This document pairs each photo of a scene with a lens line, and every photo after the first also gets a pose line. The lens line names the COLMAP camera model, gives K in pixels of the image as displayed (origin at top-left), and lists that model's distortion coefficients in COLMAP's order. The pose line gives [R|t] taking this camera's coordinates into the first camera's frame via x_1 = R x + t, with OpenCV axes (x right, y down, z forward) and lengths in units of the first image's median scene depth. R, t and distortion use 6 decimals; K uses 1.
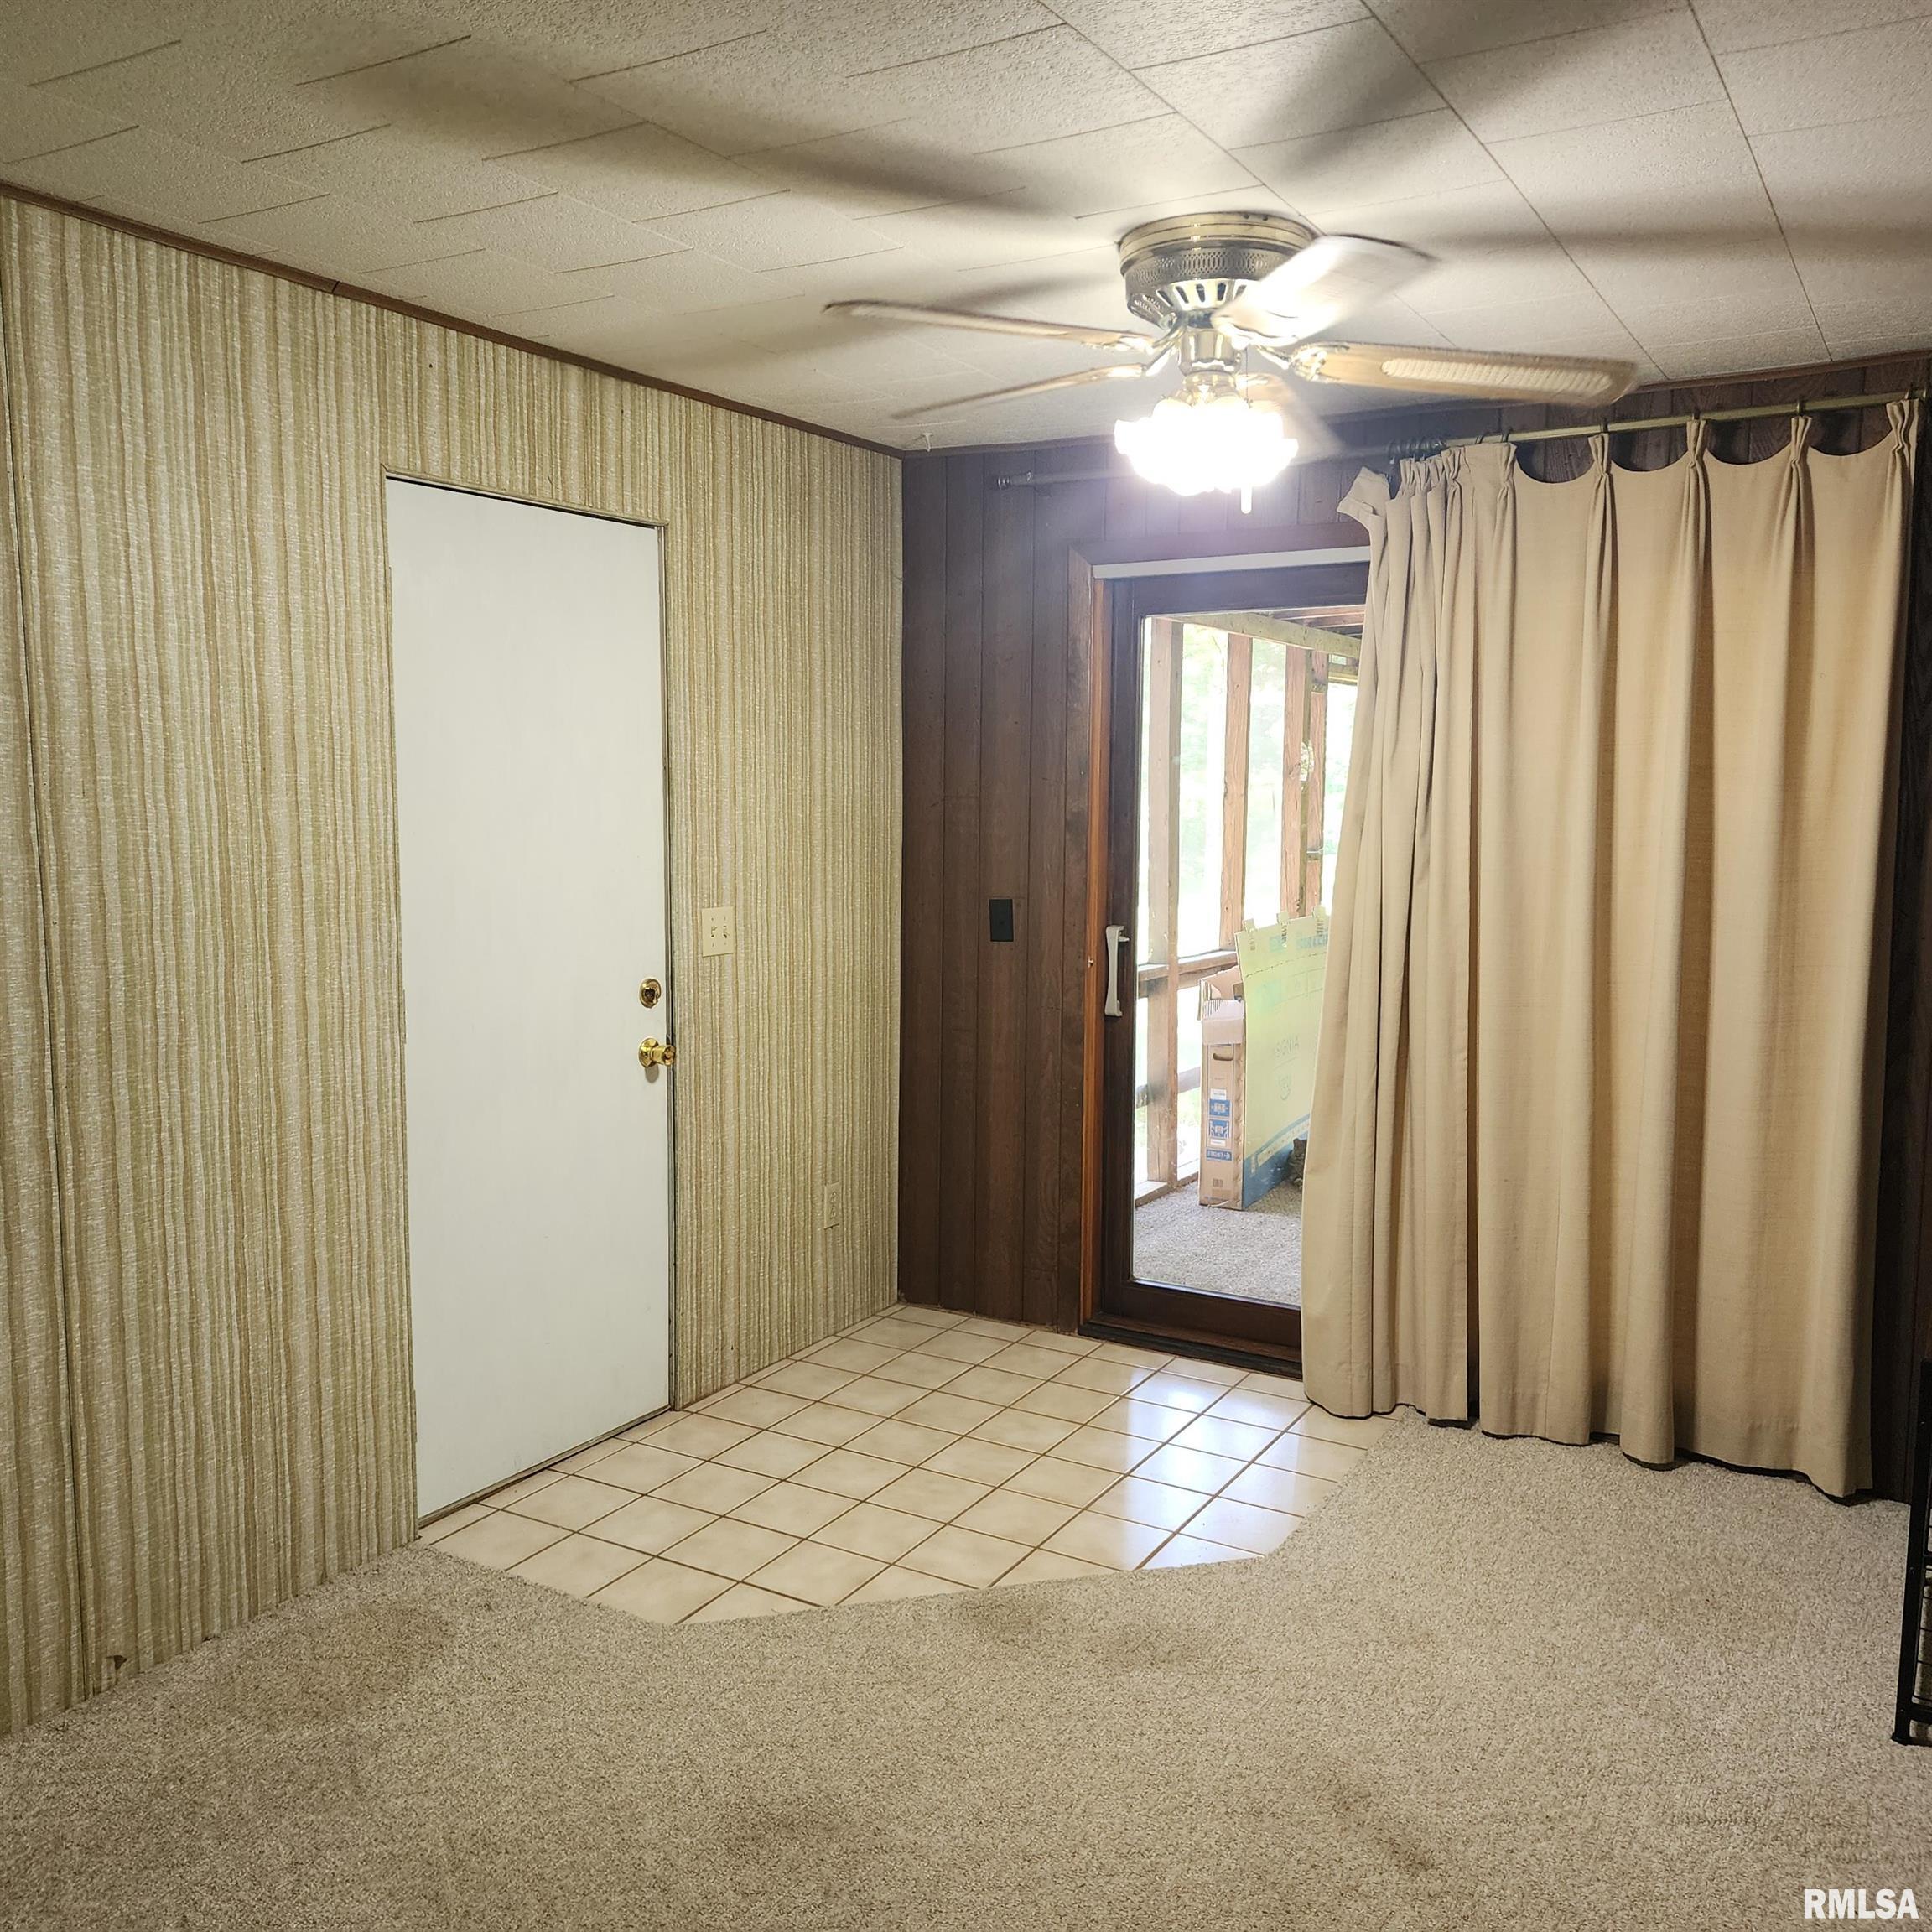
lens RADIAL K [[1719.6, 0, 964.3], [0, 1719.6, 998.8], [0, 0, 1]] dist [0.046080, -0.038674]
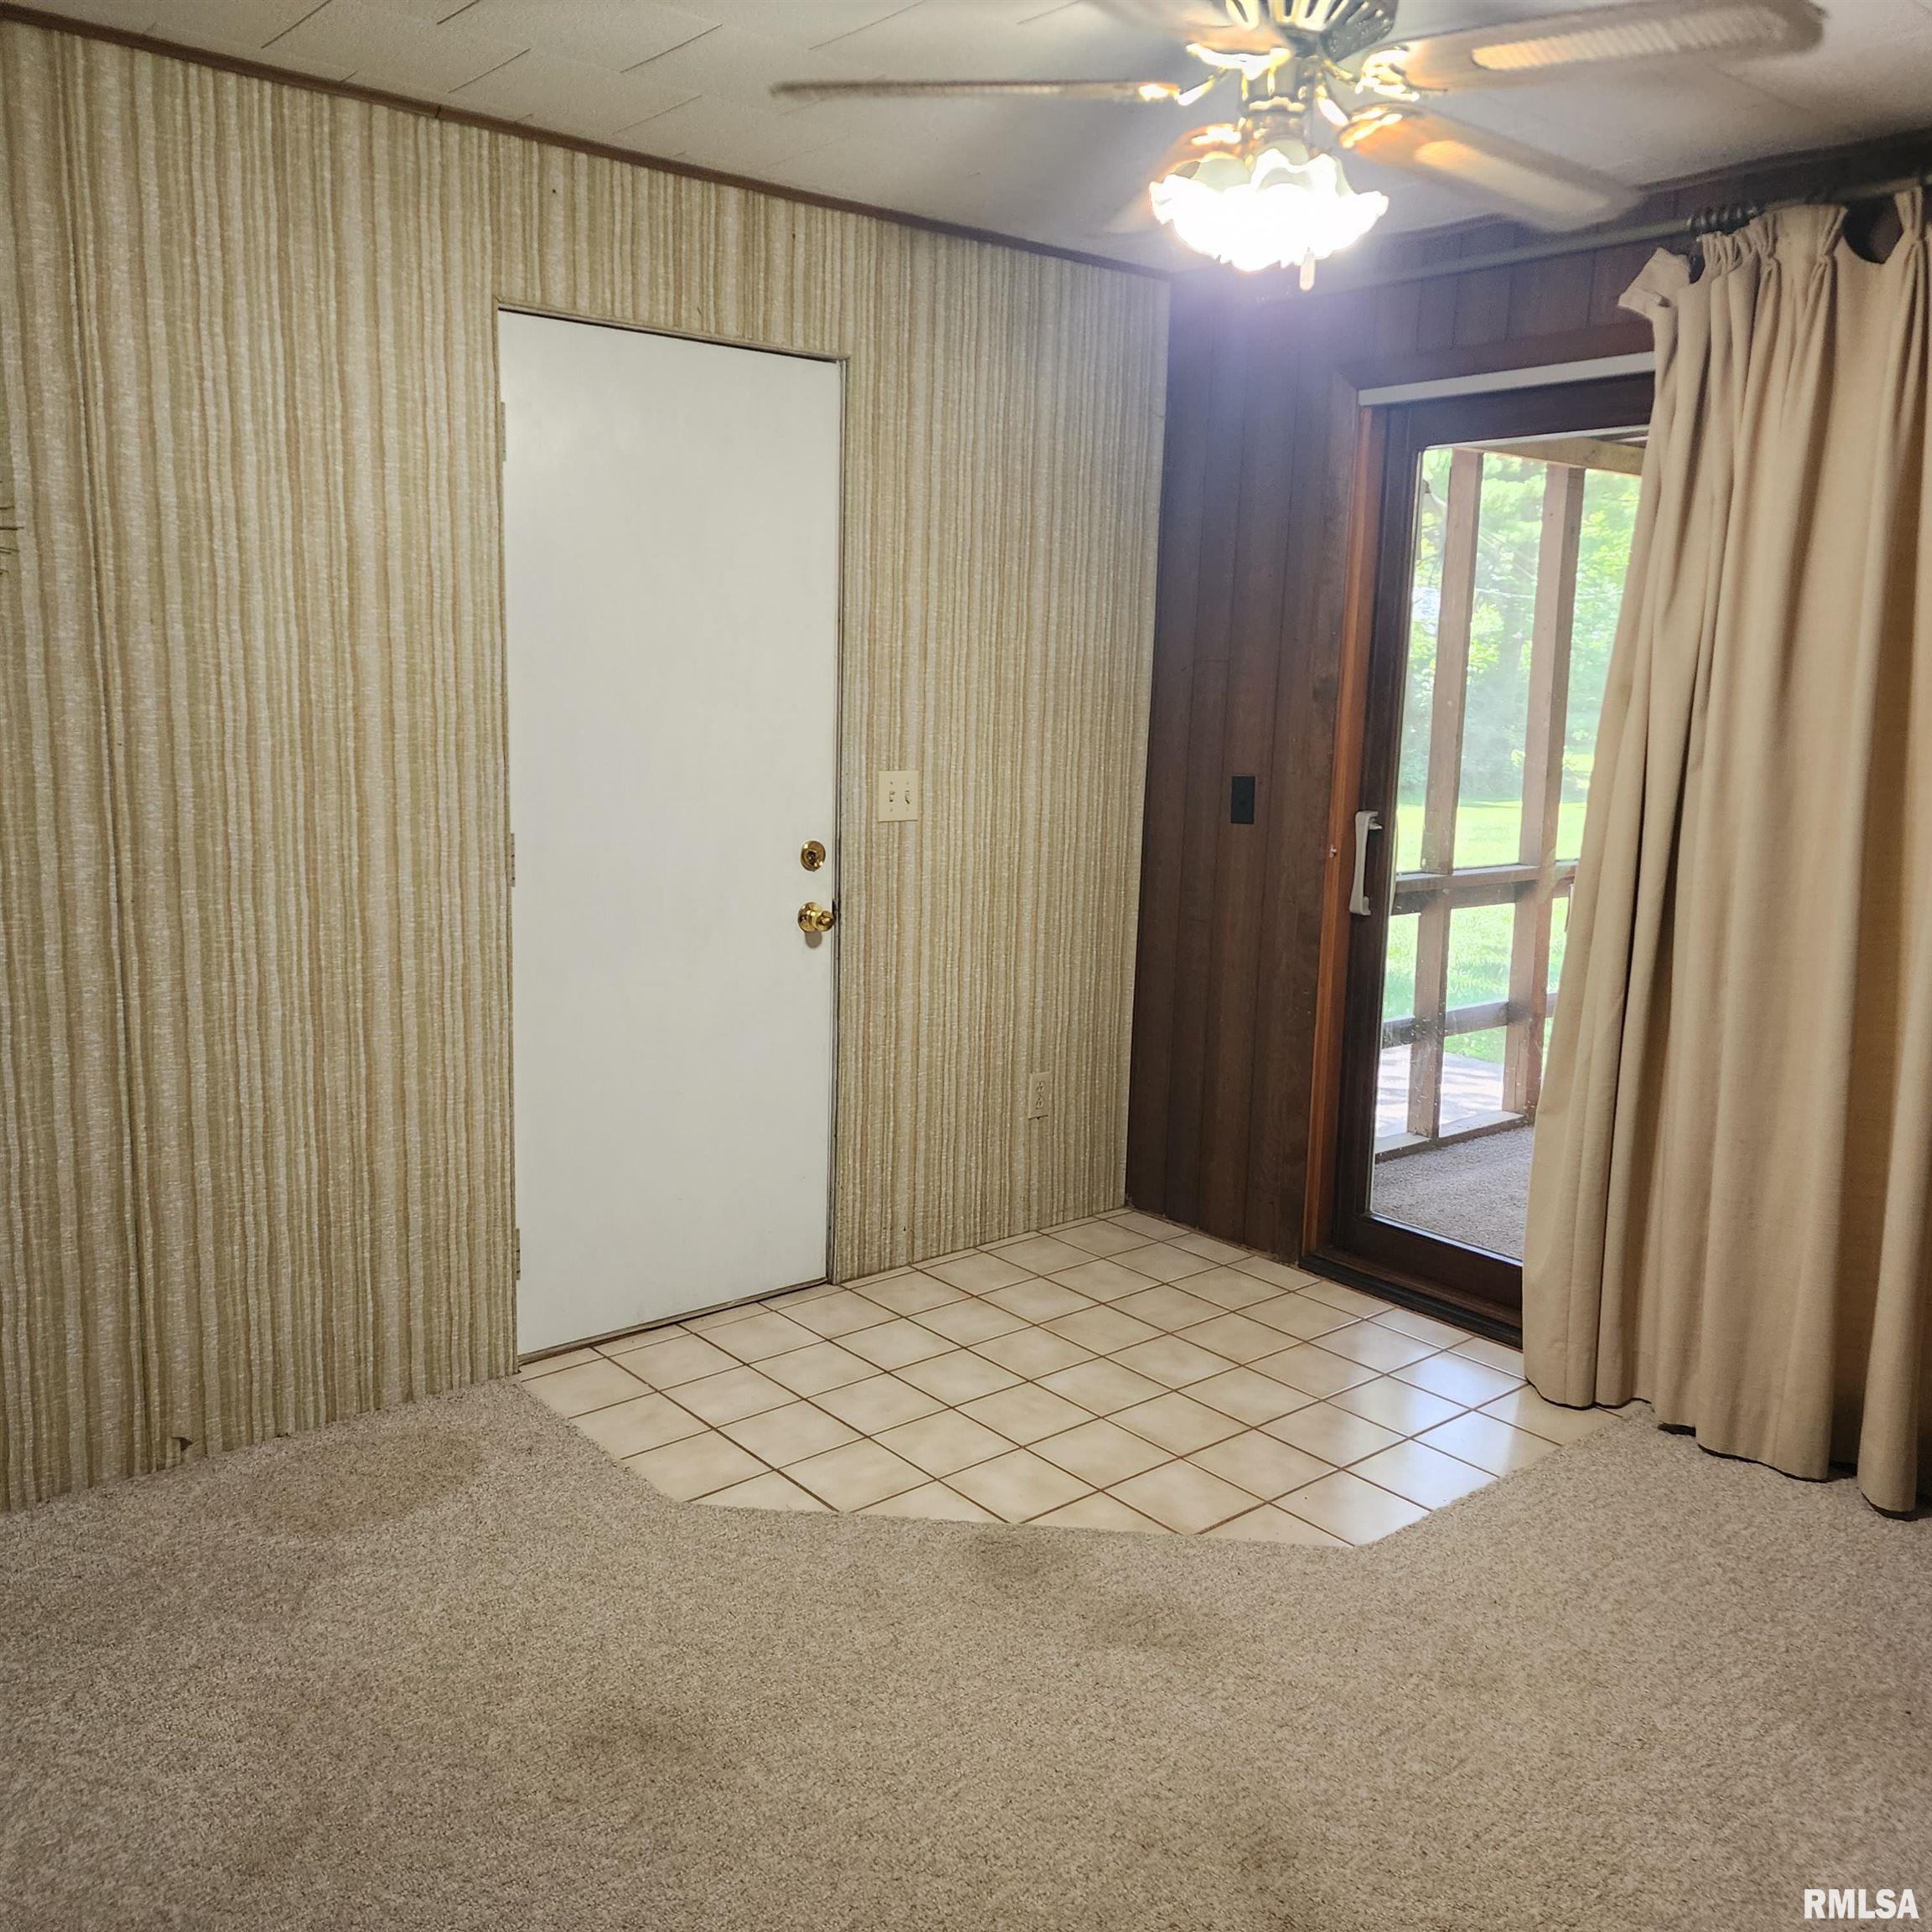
lens RADIAL K [[1710.1, 0, 940.9], [0, 1710.1, 961.0], [0, 0, 1]] dist [0.067130, -0.066360]
pose [[0.942327, 0.076015, -0.325947, 0.266784], [-0.062107, 0.996668, 0.052879, 0.000751], [0.328881, -0.029586, 0.943908, 0.152815]]
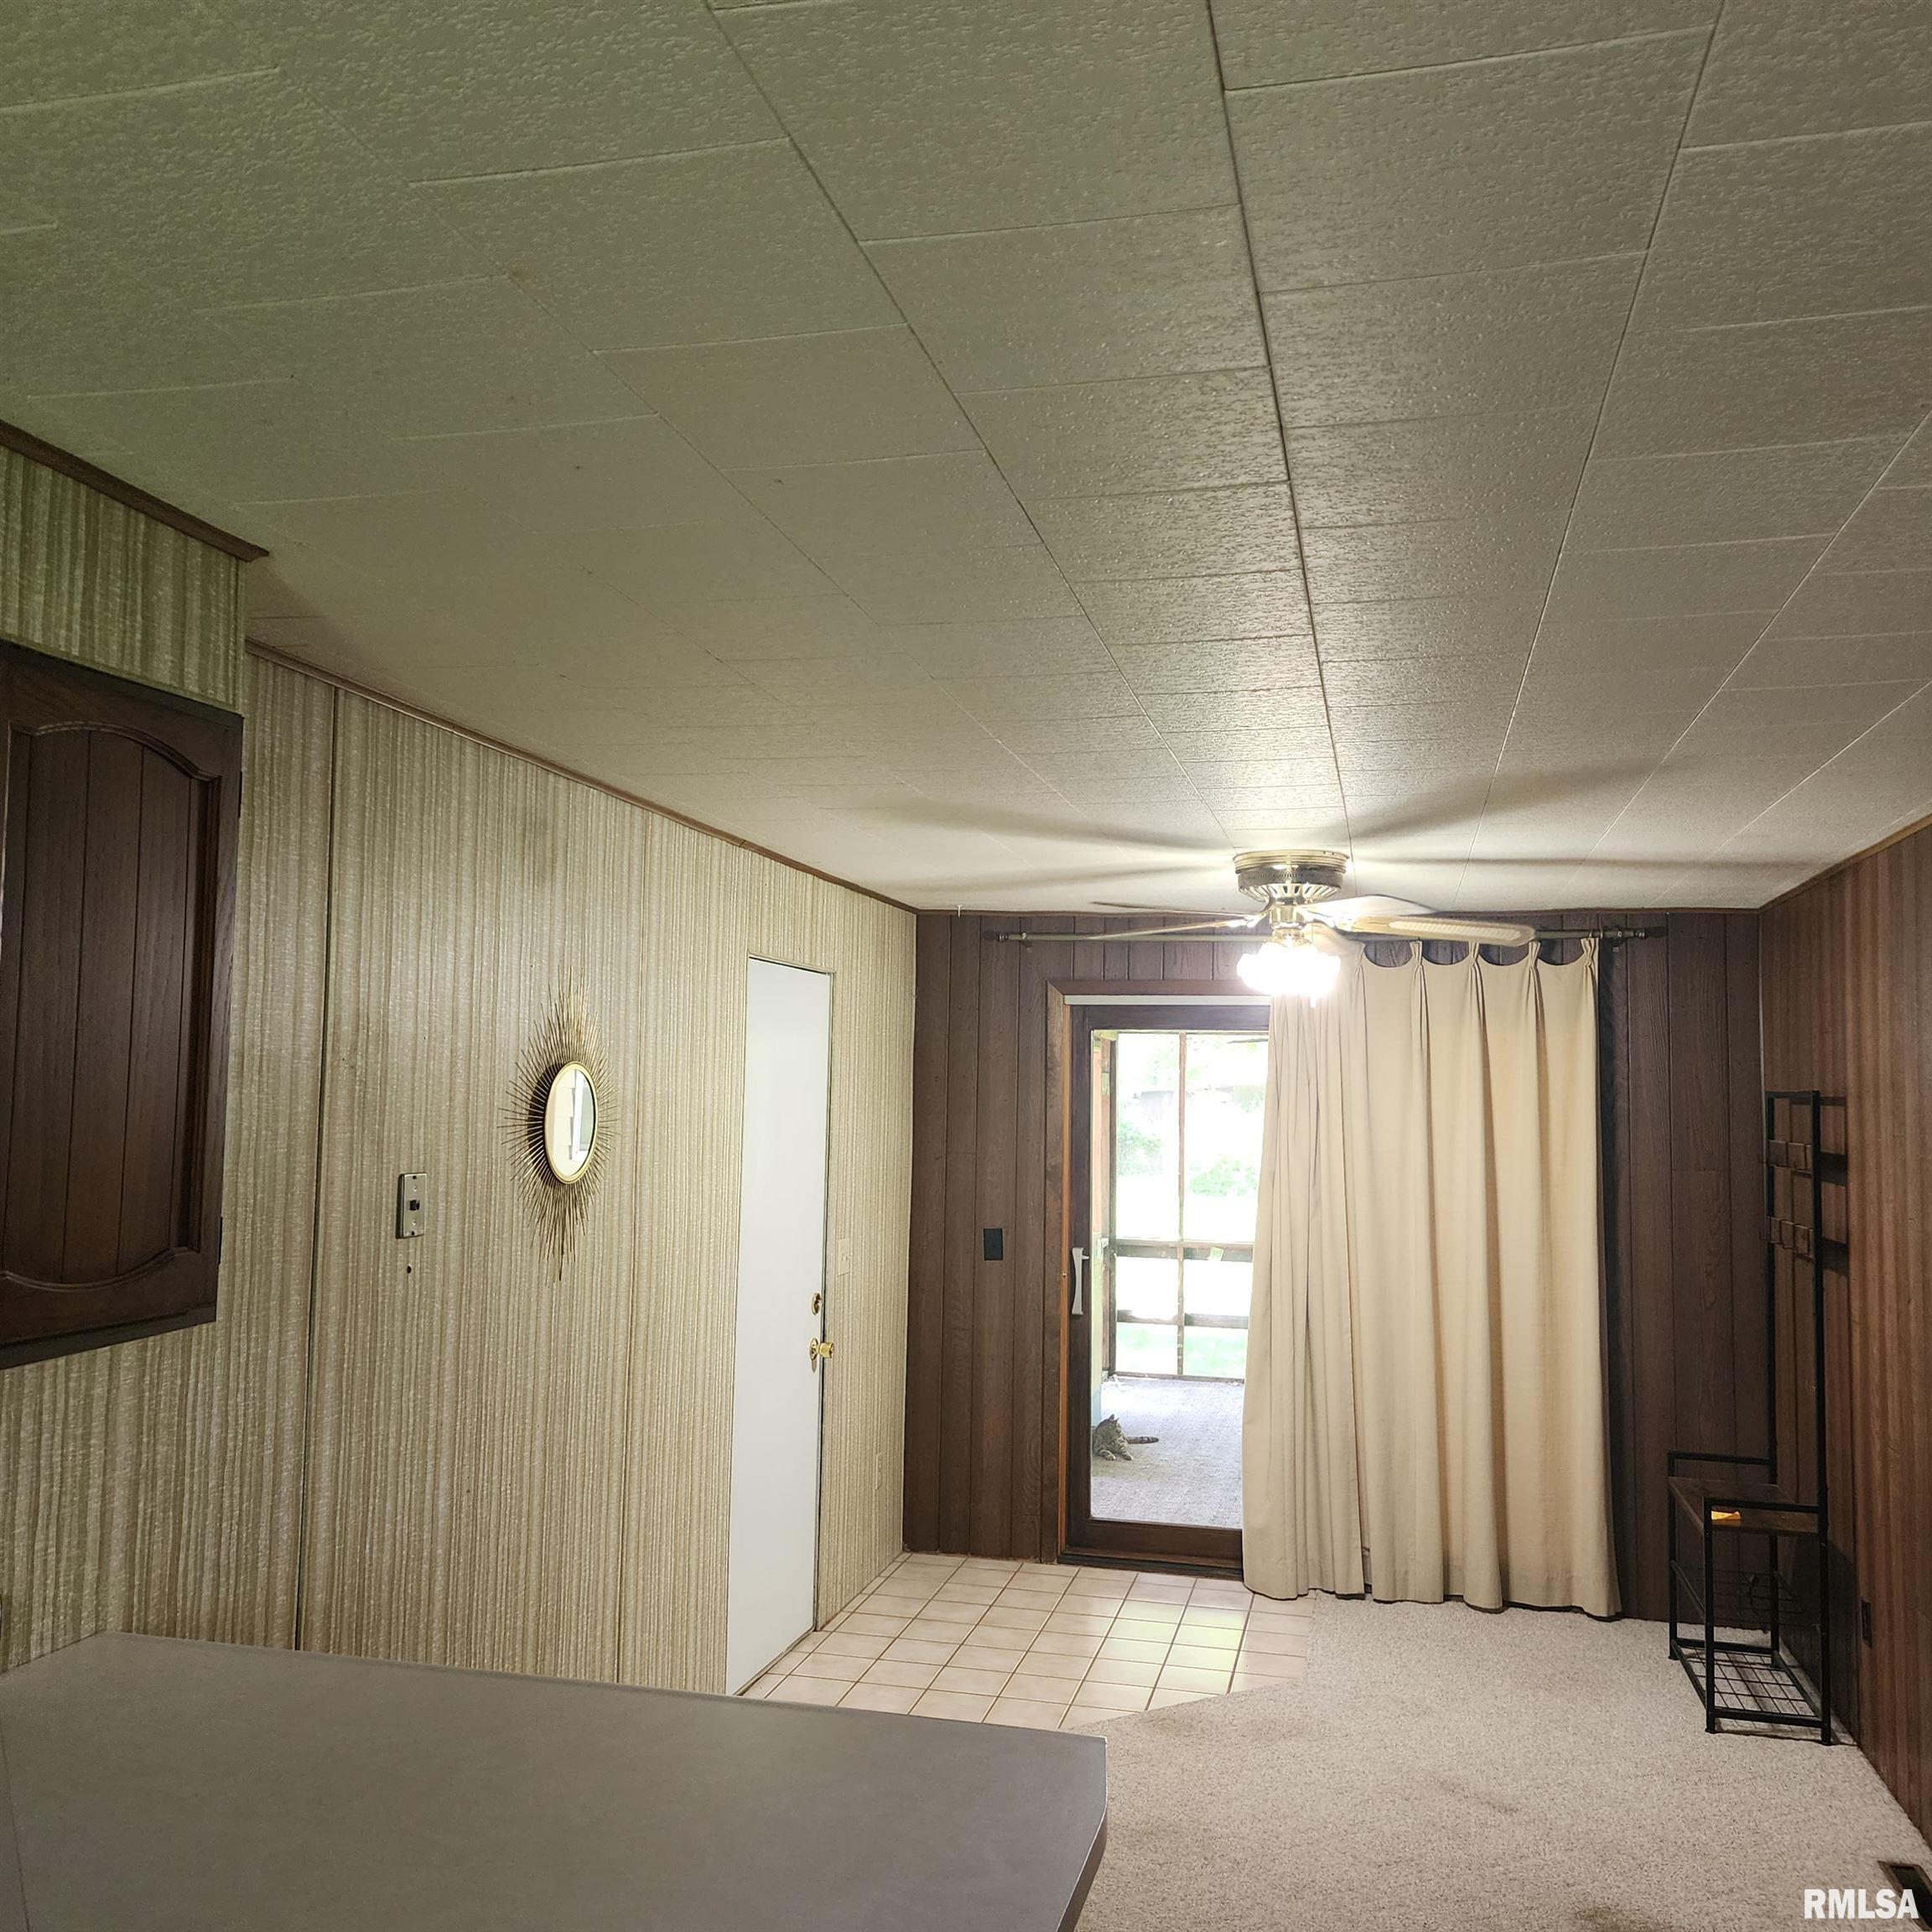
lens RADIAL K [[1742.3, 0, 965.2], [0, 1742.3, 978.3], [0, 0, 1]] dist [0.071324, -0.056687]
pose [[0.956344, 0.029274, 0.290772, -0.635523], [0.027017, 0.981853, -0.187710, 0.007963], [-0.290991, 0.187372, 0.938198, -0.511405]]
